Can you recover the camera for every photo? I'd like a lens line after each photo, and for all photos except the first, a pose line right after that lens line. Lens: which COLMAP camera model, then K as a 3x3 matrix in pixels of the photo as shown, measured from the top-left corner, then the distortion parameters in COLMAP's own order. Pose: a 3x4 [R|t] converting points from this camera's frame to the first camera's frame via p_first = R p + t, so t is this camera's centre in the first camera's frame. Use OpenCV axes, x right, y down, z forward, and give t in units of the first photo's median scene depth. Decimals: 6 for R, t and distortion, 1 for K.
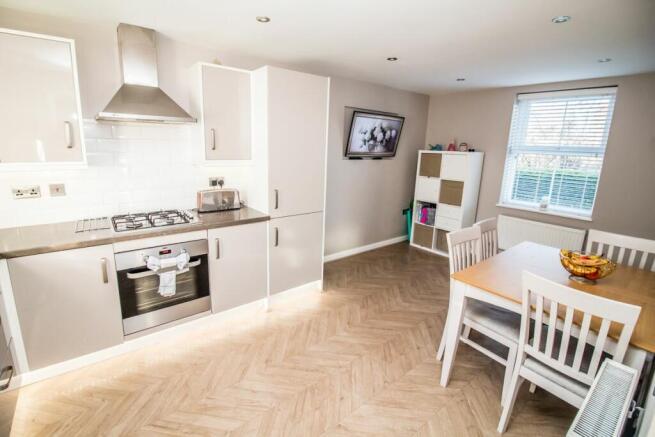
lens RADIAL K [[305.5, 0, 324.9], [0, 305.5, 211.6], [0, 0, 1]] dist [-0.021942, -0.000412]
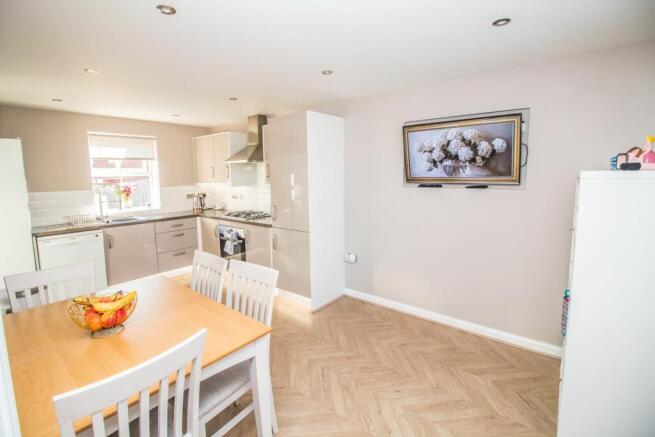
lens RADIAL K [[290.7, 0, 327.5], [0, 290.7, 218.5], [0, 0, 1]] dist [-0.038585, -0.000066]
pose [[0.211191, 0.110512, -0.971177, 0.733258], [-0.193559, 0.978640, 0.069270, -0.098303], [0.958088, 0.173351, 0.228071, 0.616715]]
